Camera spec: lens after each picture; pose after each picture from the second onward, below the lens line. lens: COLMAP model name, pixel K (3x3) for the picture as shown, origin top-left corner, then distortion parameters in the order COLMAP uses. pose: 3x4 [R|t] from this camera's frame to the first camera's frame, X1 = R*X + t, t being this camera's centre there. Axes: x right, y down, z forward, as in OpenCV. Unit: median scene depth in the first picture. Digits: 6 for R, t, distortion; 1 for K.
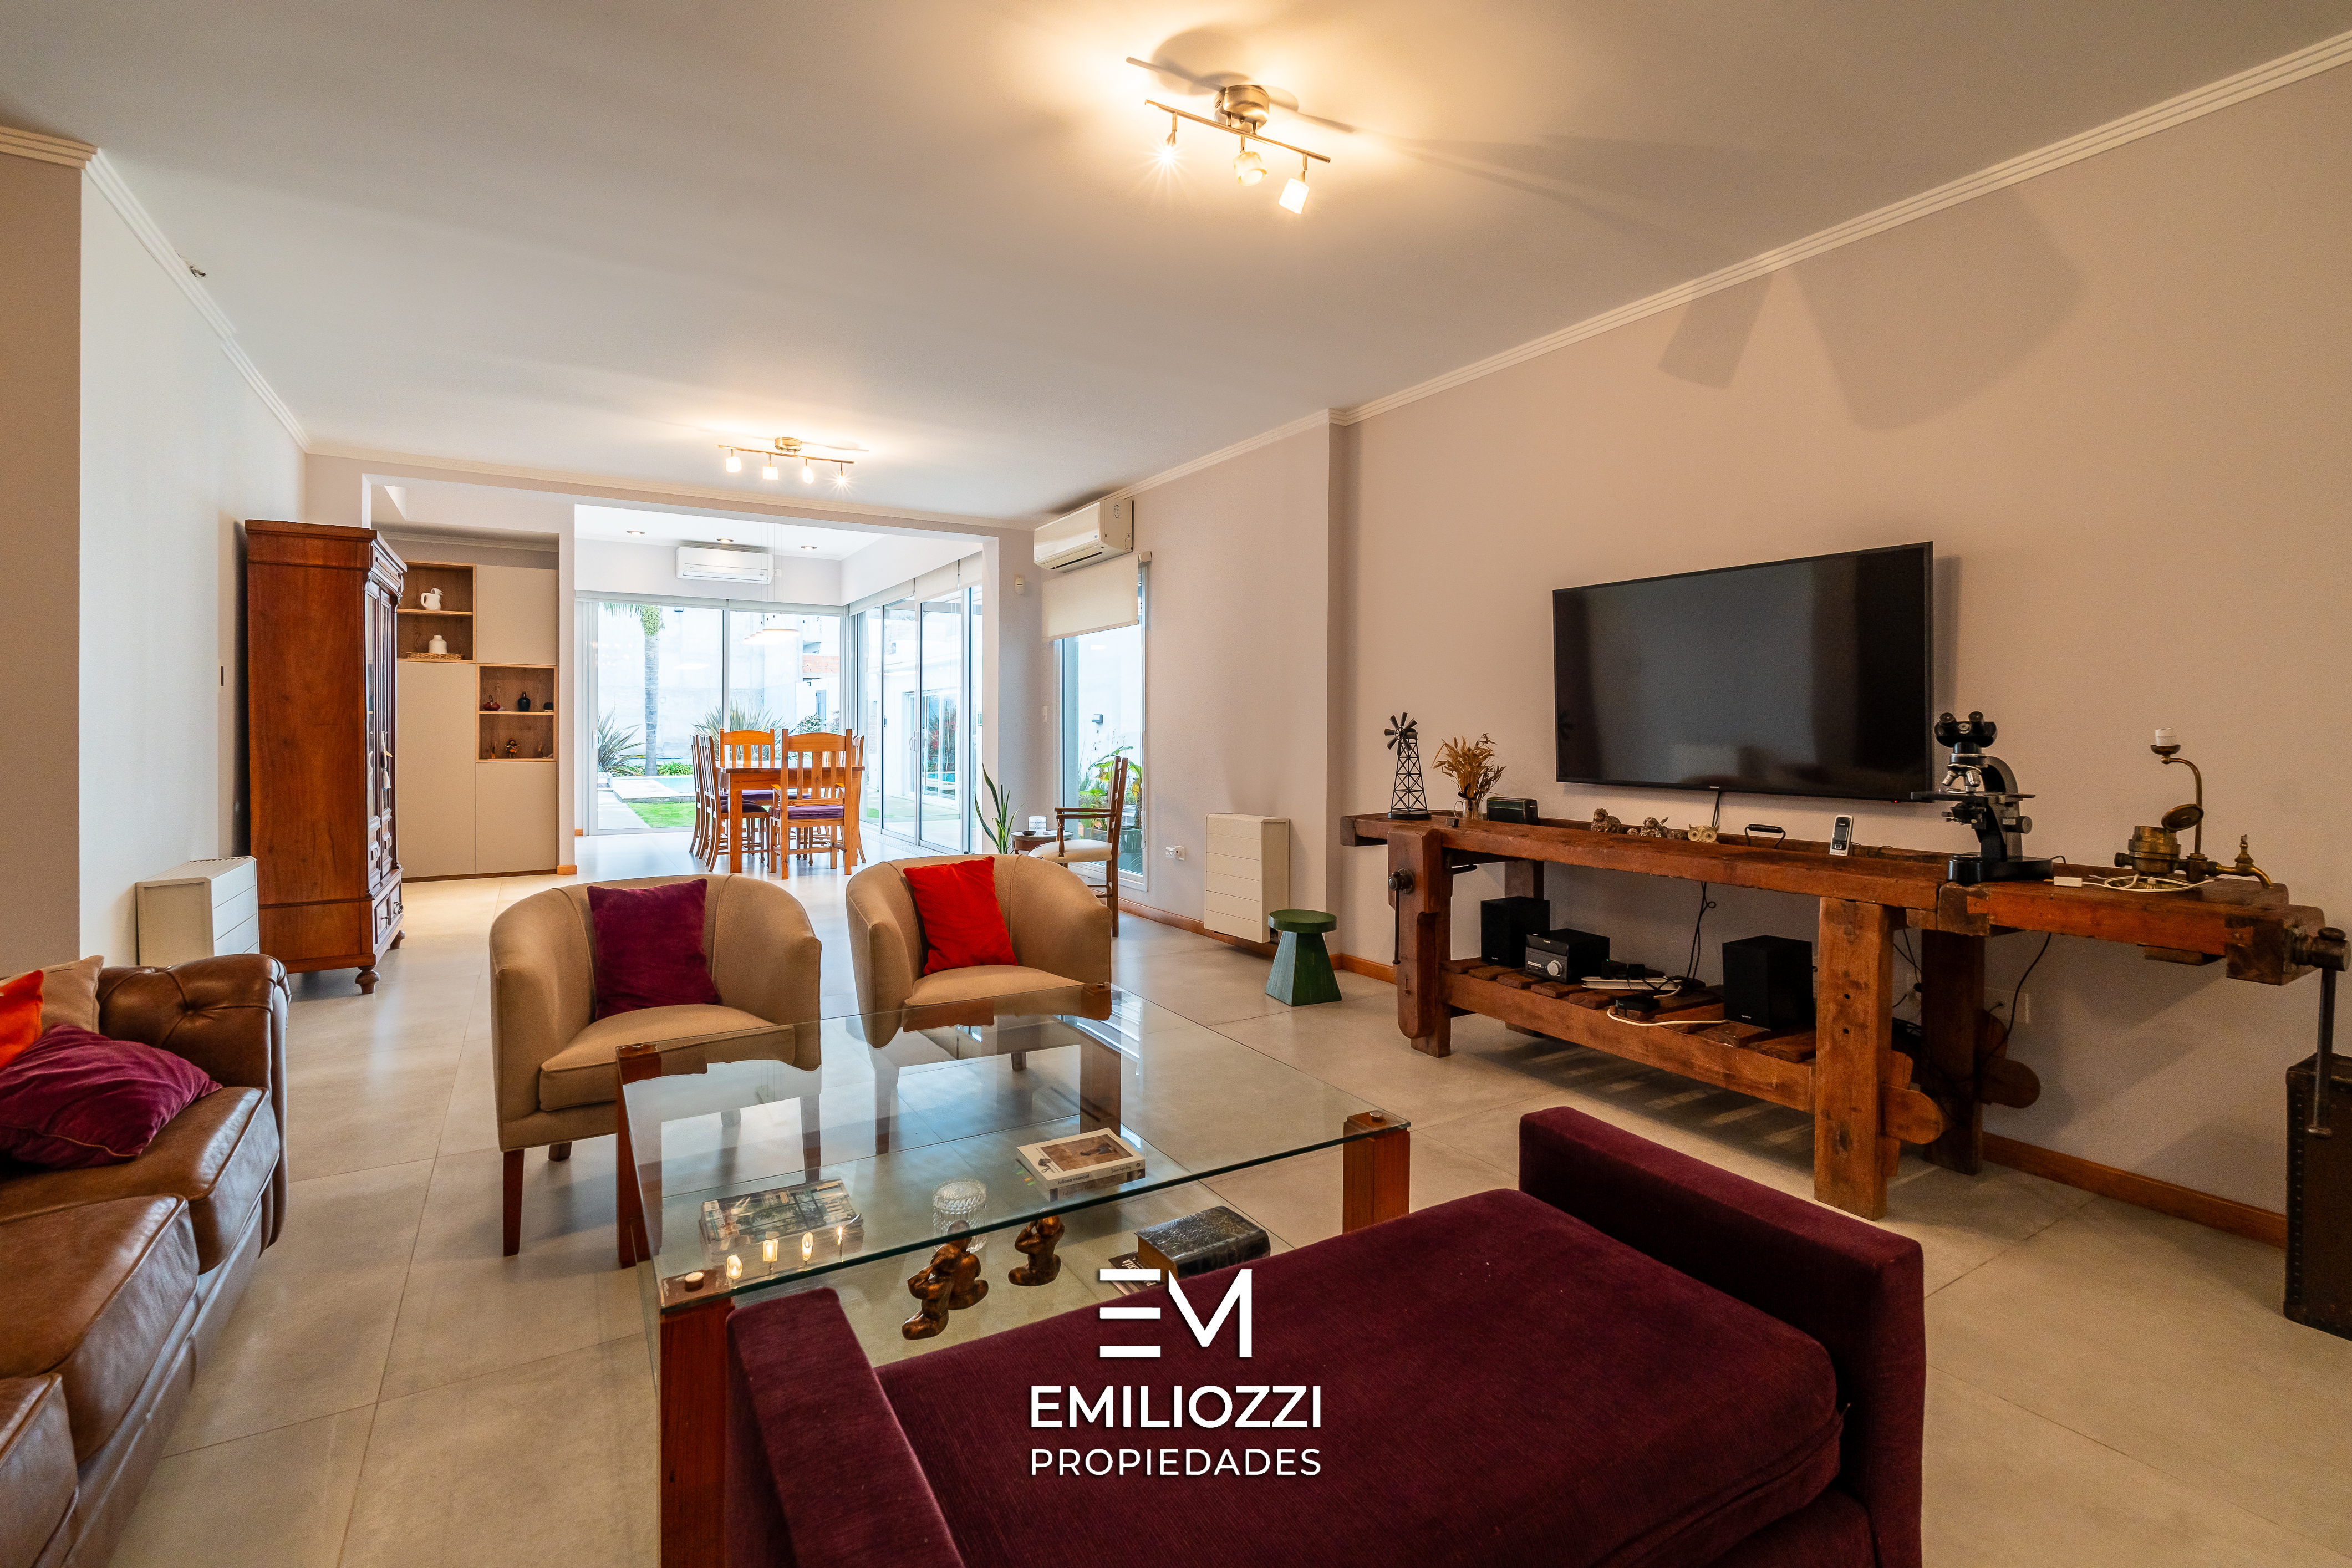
lens RADIAL K [[1062.6, 0, 1175.6], [0, 1062.6, 735.6], [0, 0, 1]] dist [0.001721, -0.000133]
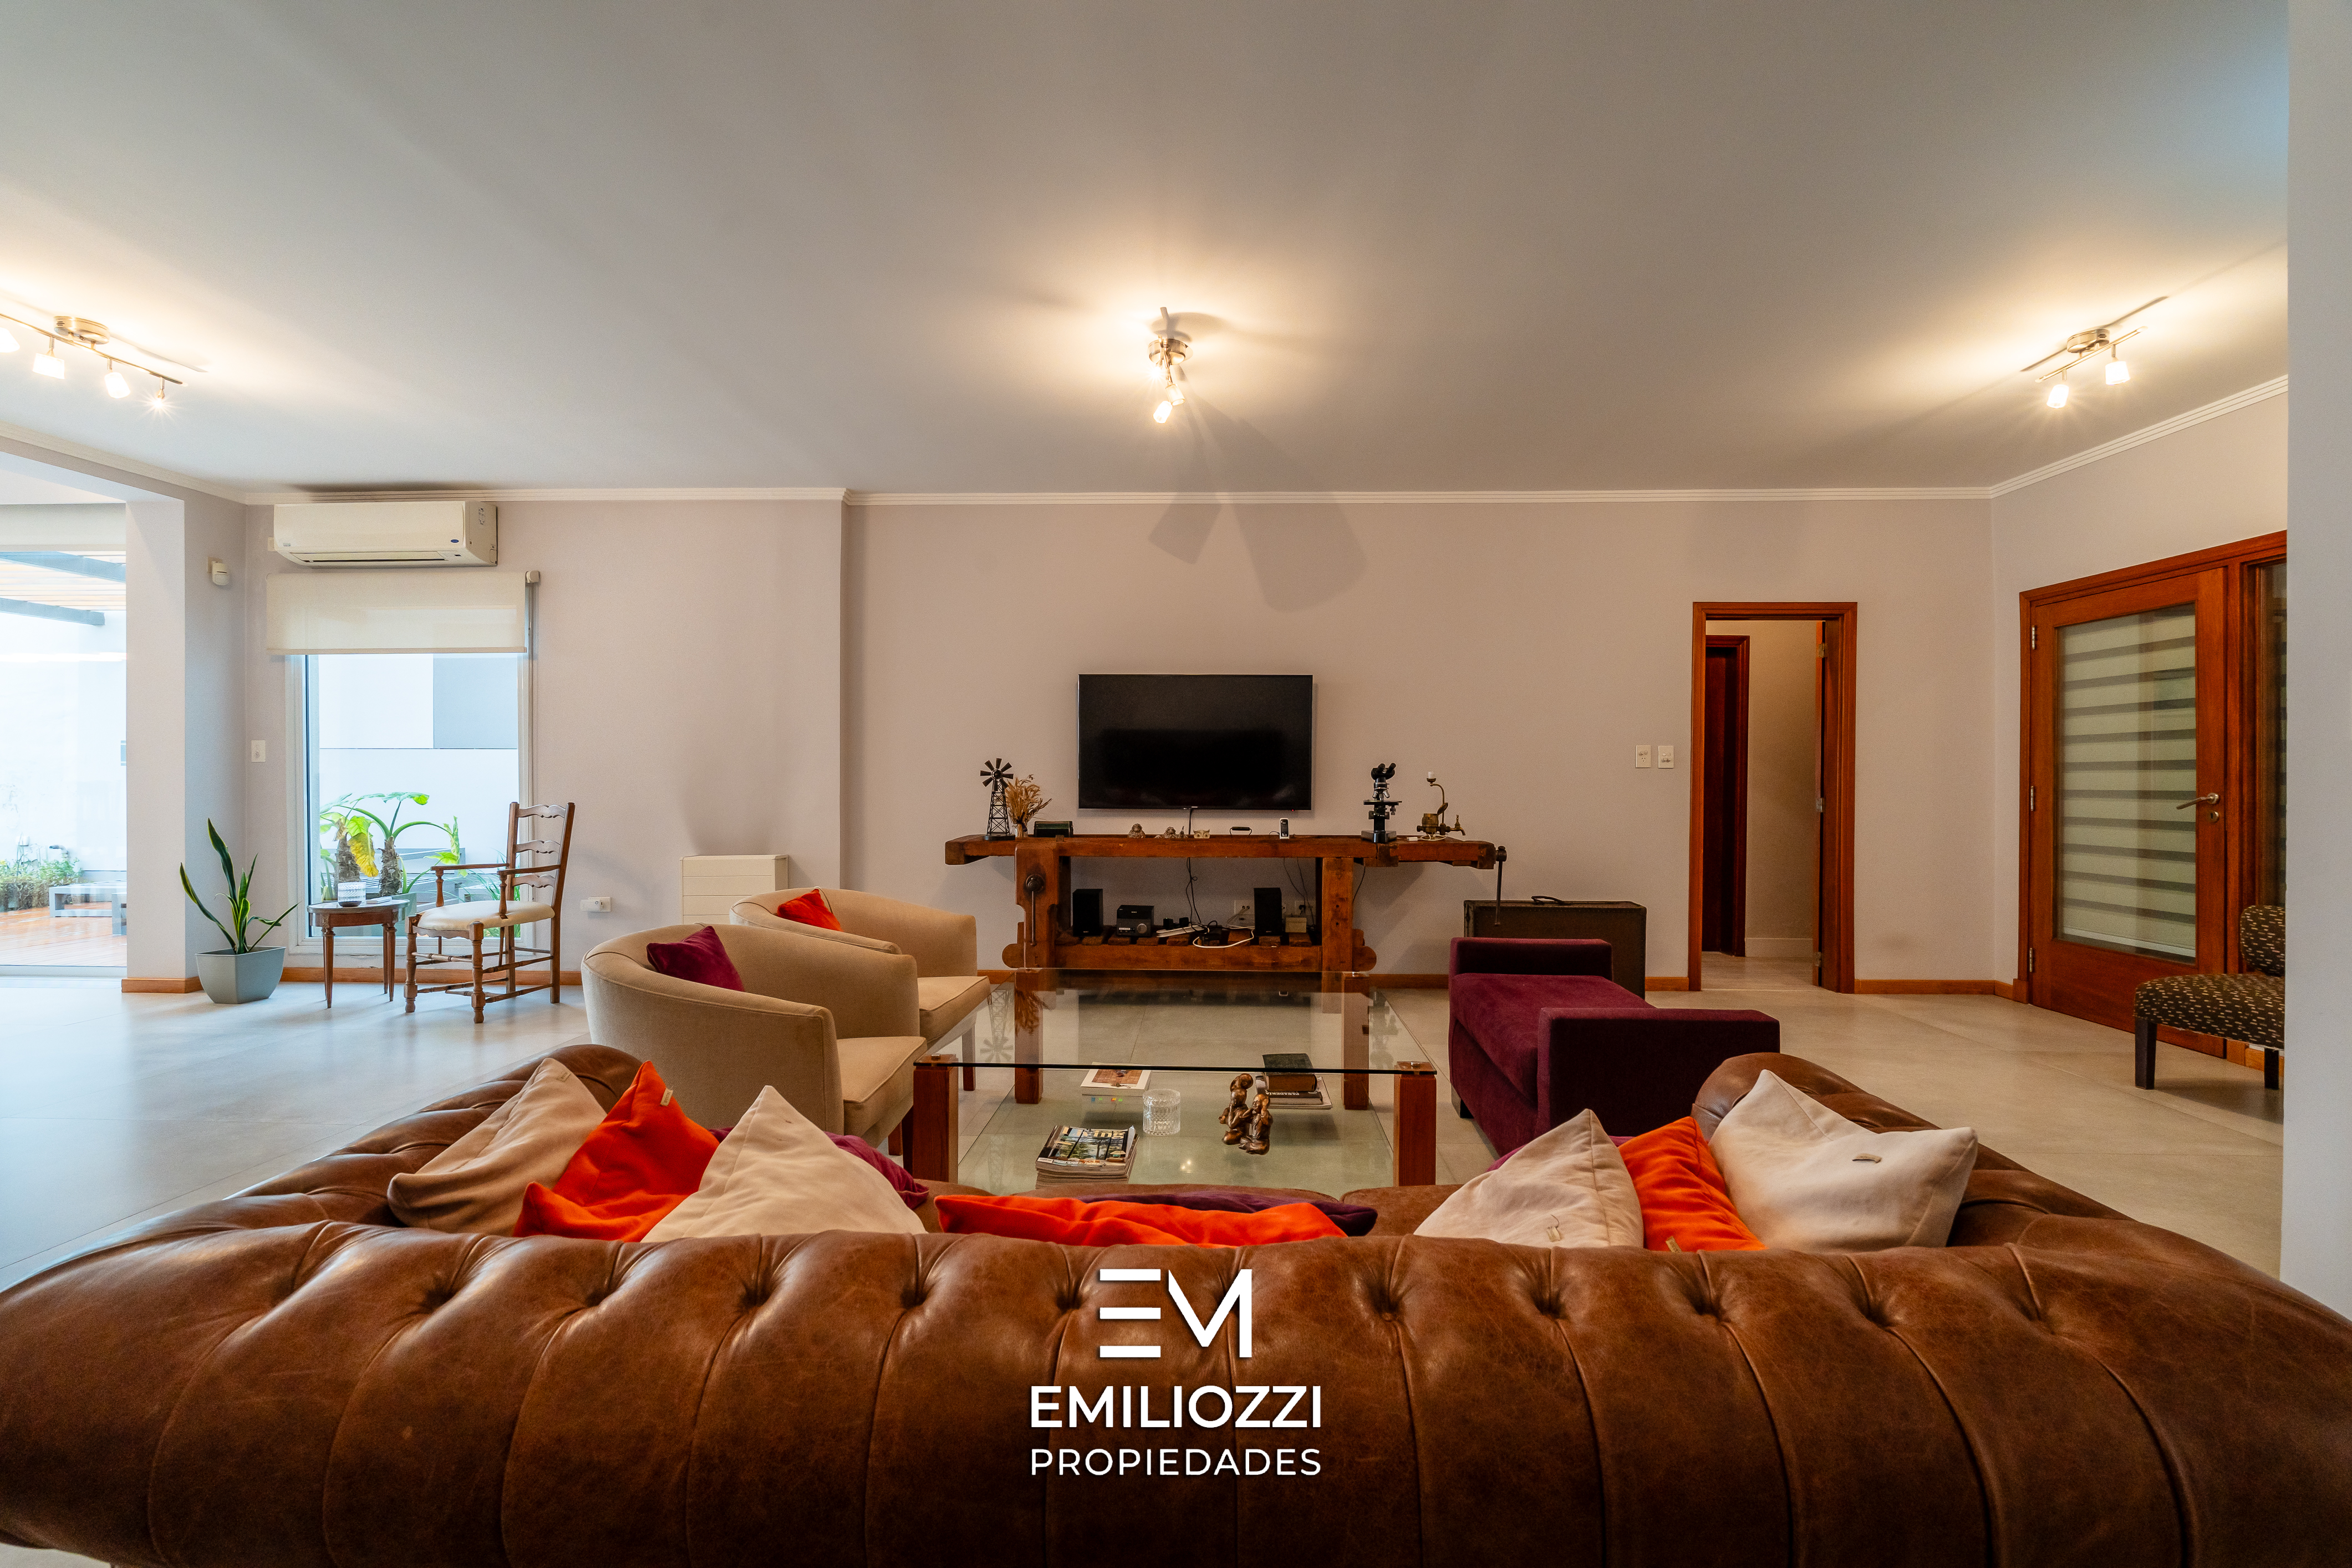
lens RADIAL K [[1035.1, 0, 1176.0], [0, 1035.1, 784.0], [0, 0, 1]] dist [0.001475, 0.000480]
pose [[0.548915, -0.005730, 0.835859, -0.866666], [0.003247, 0.999984, 0.004724, 0.005522], [-0.835872, 0.000121, 0.548924, 0.147570]]
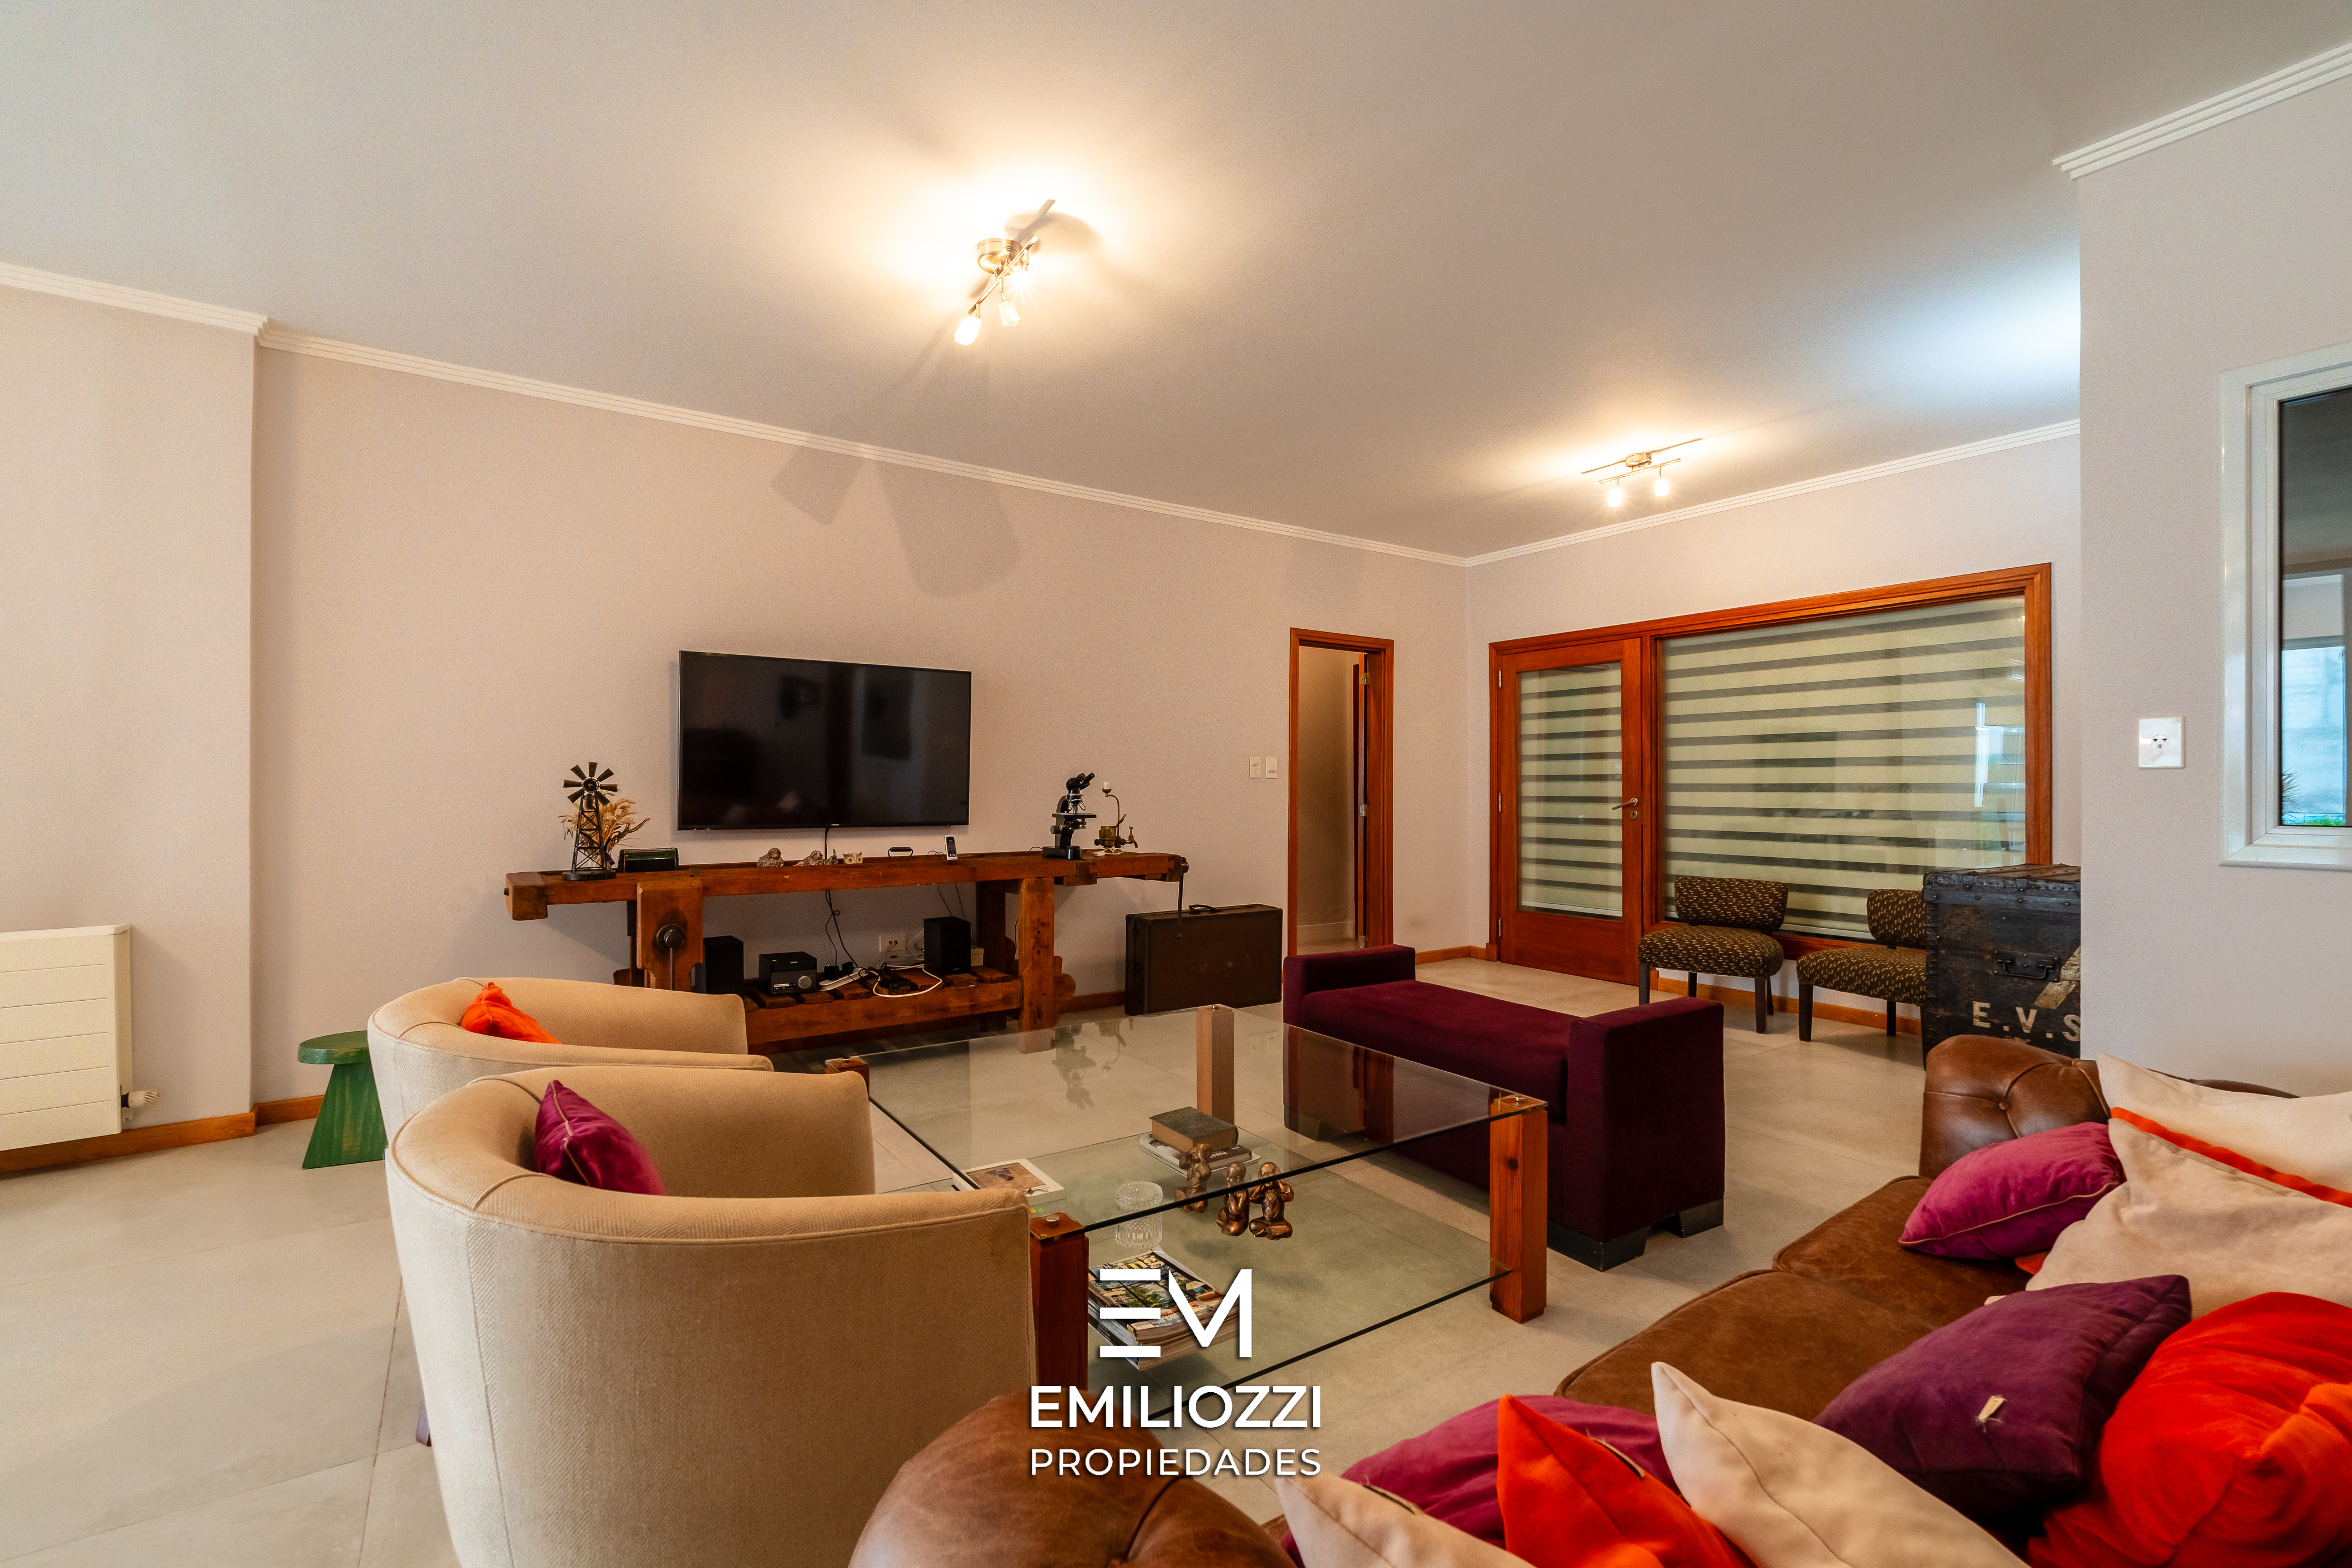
lens RADIAL K [[1035.1, 0, 1176.0], [0, 1035.1, 784.0], [0, 0, 1]] dist [0.001475, 0.000480]
pose [[-0.057742, -0.001353, 0.998331, -0.834898], [0.003455, 0.999993, 0.001555, -0.002900], [-0.998326, 0.003539, -0.057736, 0.661435]]
